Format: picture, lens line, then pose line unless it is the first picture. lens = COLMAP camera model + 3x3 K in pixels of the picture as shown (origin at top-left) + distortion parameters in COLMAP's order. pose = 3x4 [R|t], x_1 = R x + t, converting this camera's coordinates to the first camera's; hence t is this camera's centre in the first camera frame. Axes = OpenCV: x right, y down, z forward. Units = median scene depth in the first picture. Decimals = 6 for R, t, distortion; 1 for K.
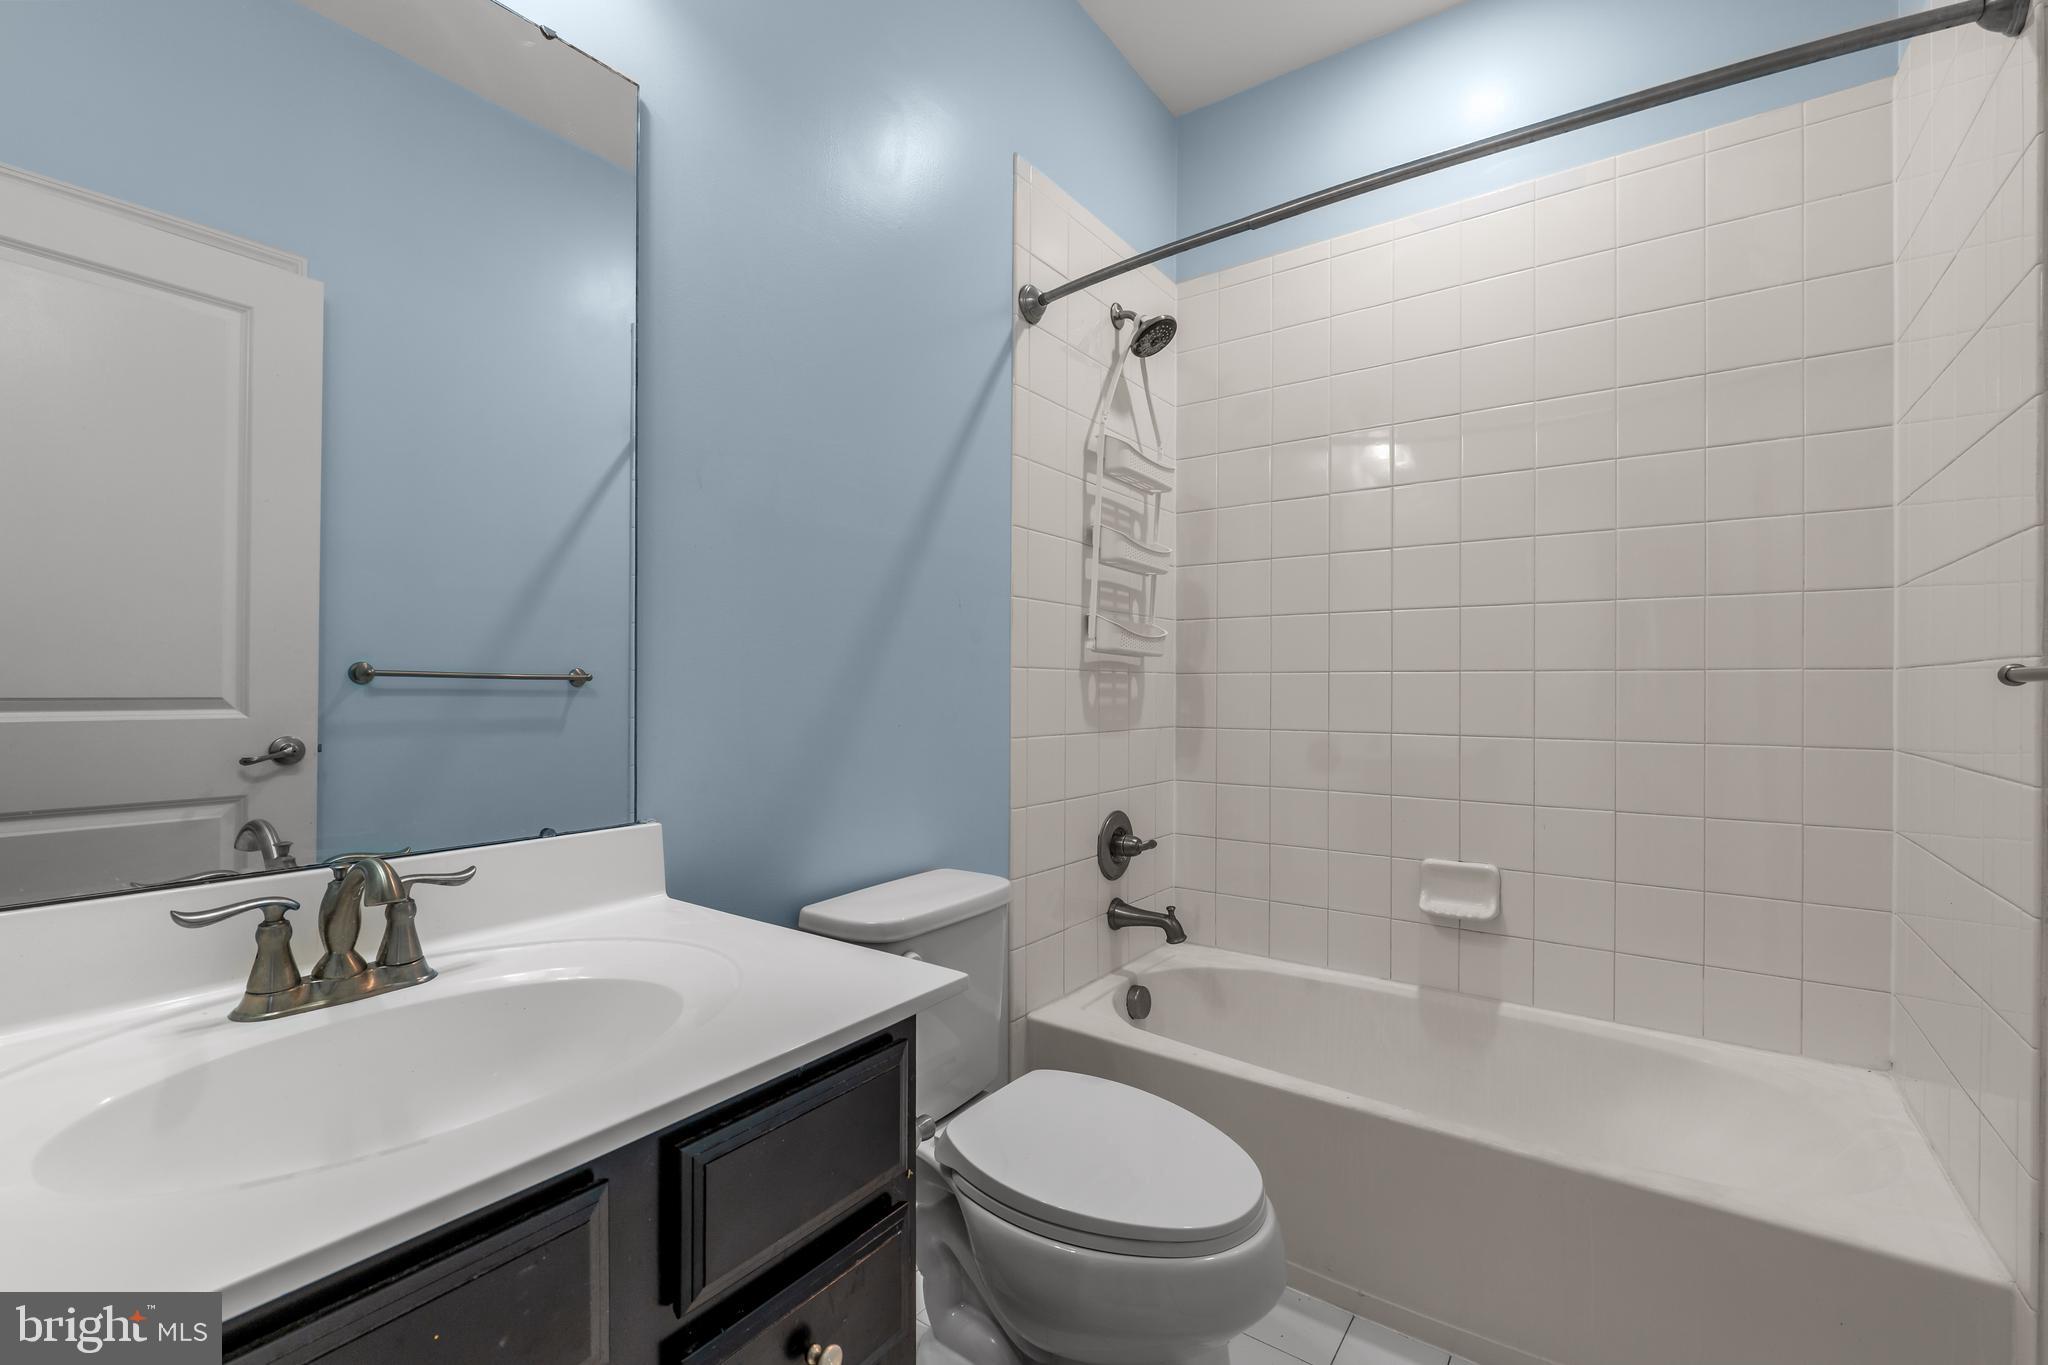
lens RADIAL K [[902.7, 0, 1014.6], [0, 902.7, 685.3], [0, 0, 1]] dist [-0.001424, -0.001118]
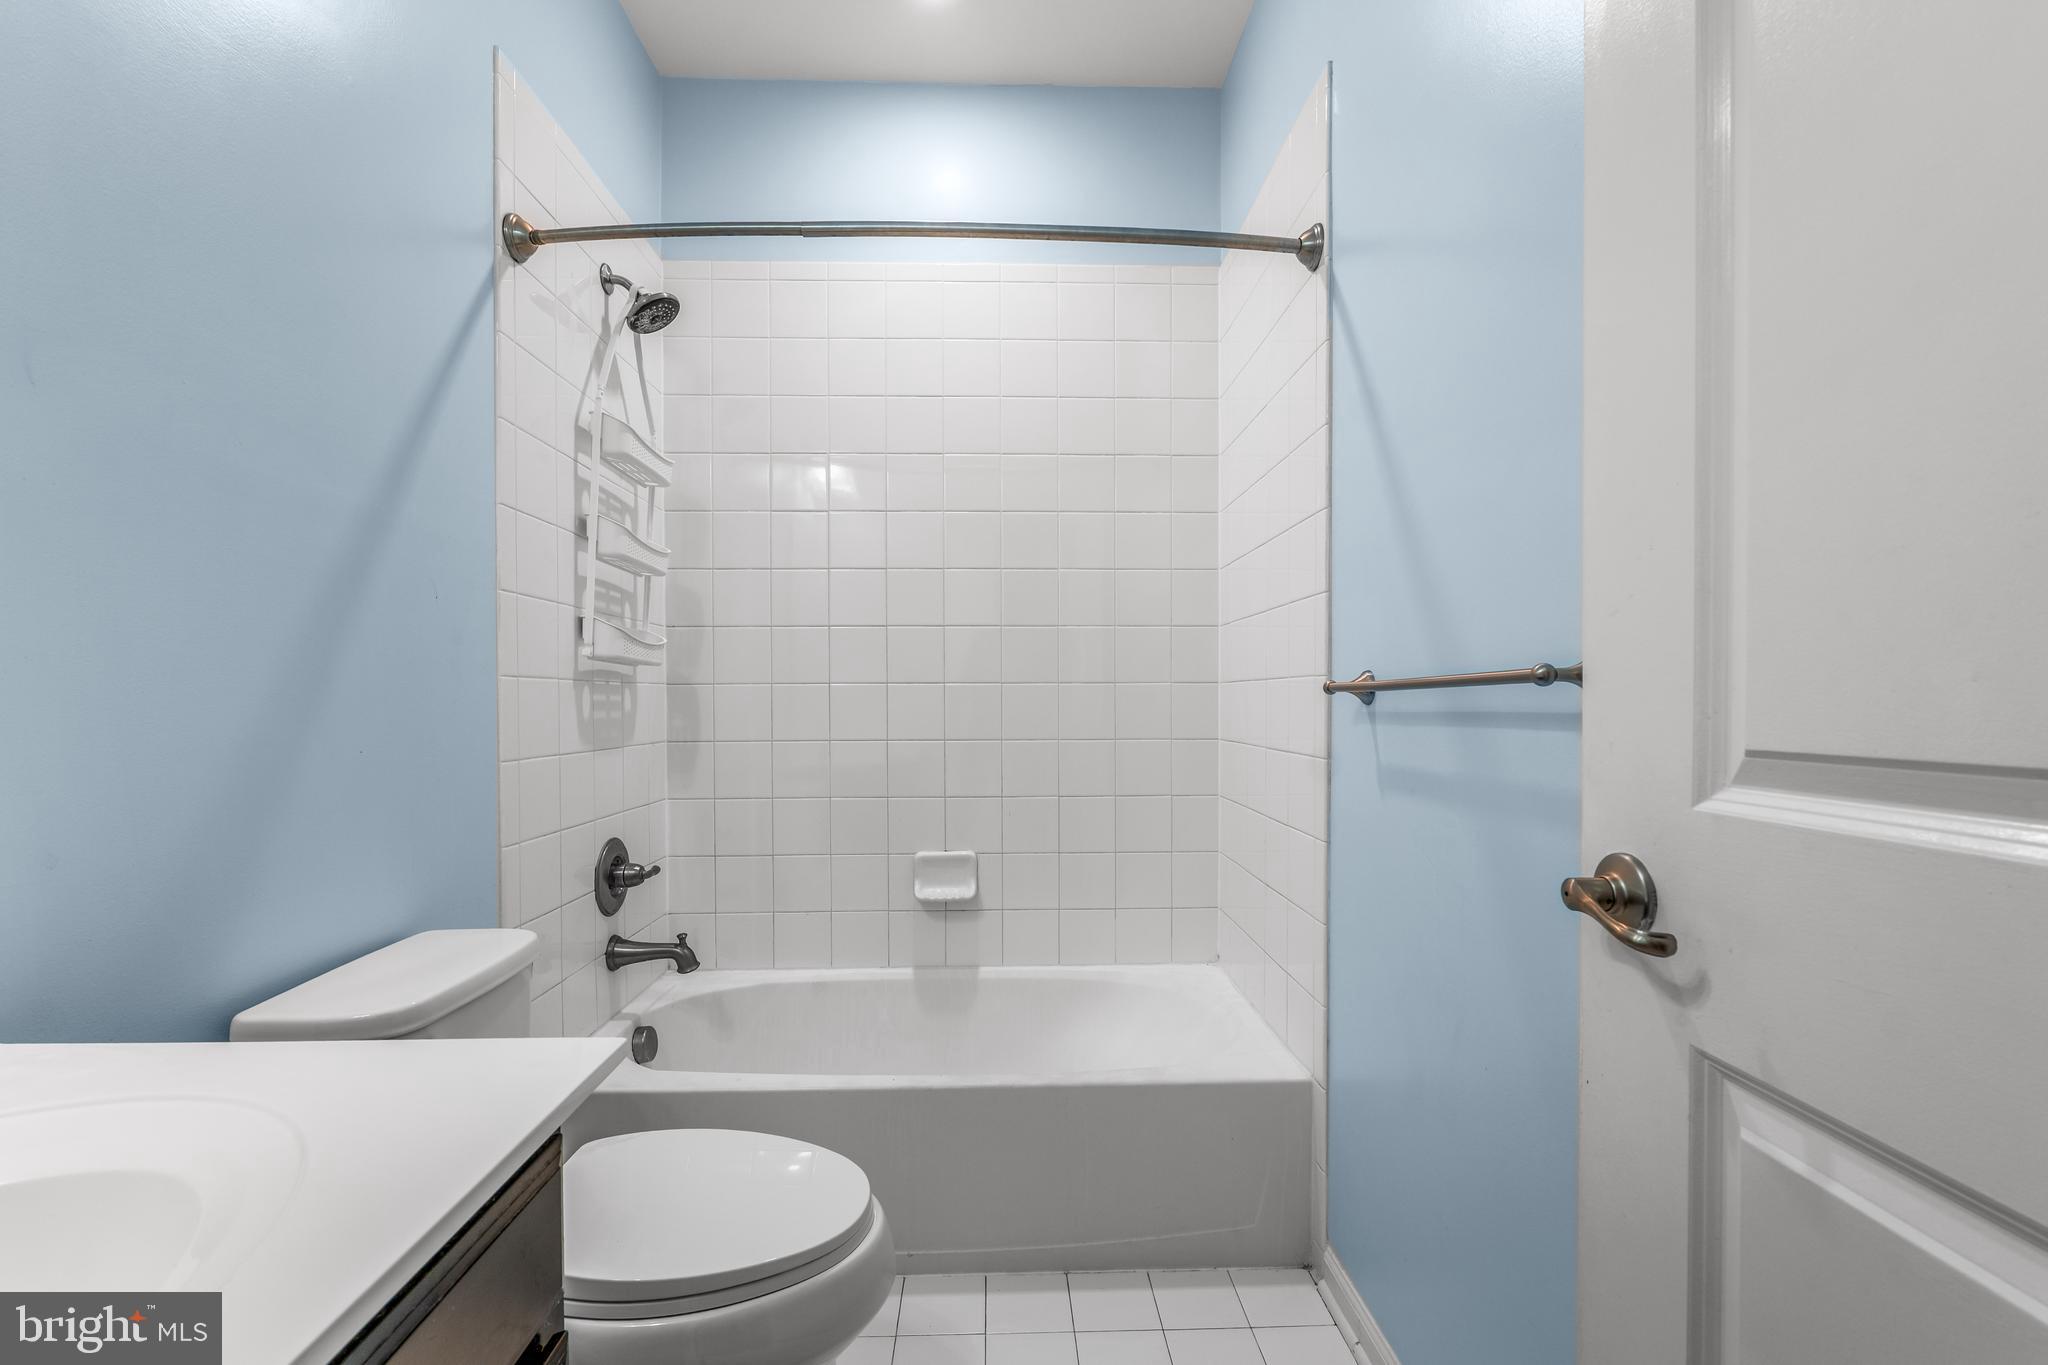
lens RADIAL K [[902.7, 0, 1030.5], [0, 902.7, 711.5], [0, 0, 1]] dist [-0.001424, -0.001118]
pose [[0.779068, -0.013659, 0.626790, -0.129461], [0.004085, 0.999852, 0.016711, 0.001011], [-0.626926, -0.010459, 0.779009, 0.049572]]
